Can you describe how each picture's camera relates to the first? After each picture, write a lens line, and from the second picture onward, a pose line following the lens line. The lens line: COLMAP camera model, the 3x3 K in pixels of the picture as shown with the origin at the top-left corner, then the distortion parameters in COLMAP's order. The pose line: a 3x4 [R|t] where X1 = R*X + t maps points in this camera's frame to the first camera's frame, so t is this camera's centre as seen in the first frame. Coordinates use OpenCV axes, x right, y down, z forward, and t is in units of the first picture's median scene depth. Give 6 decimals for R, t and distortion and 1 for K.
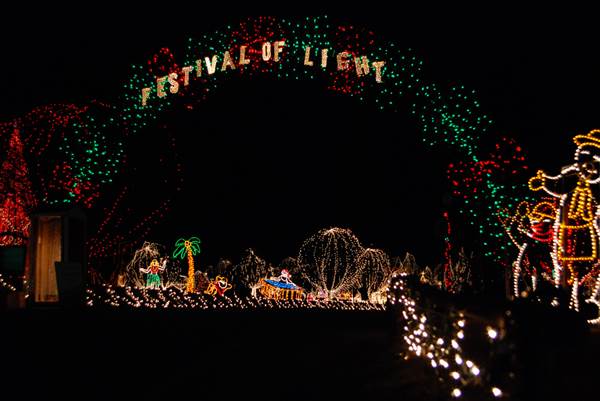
lens RADIAL K [[741.1, 0, 299.2], [0, 741.1, 198.7], [0, 0, 1]] dist [-0.125429, 0.000000]
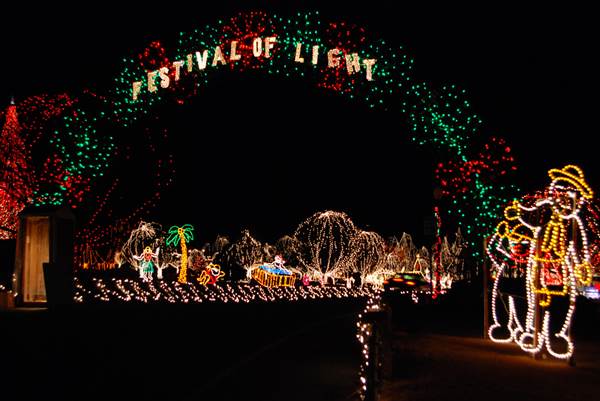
lens RADIAL K [[741.1, 0, 300.3], [0, 741.1, 200.1], [0, 0, 1]] dist [-0.125429, 0.000000]
pose [[0.999953, 0.008808, 0.004132, 0.011177], [-0.008941, 0.999407, 0.033258, -0.026774], [-0.003837, -0.033293, 0.999438, -0.002204]]
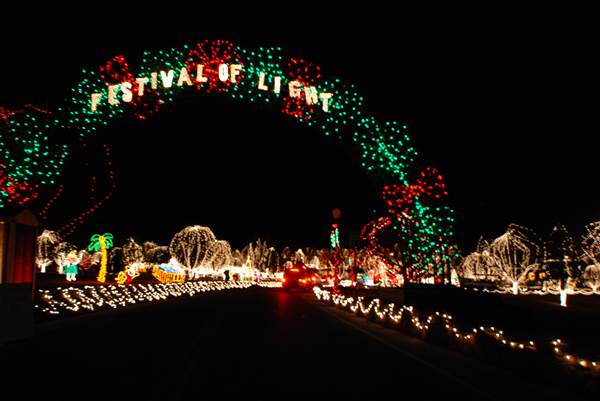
lens RADIAL K [[446.6, 0, 300.8], [0, 446.6, 199.0], [0, 0, 1]] dist [-0.030921, 0.027137]
pose [[0.945451, 0.052963, 0.321429, -0.136387], [-0.047441, 0.998561, -0.024994, -0.002856], [-0.322290, 0.008382, 0.946604, 0.341756]]
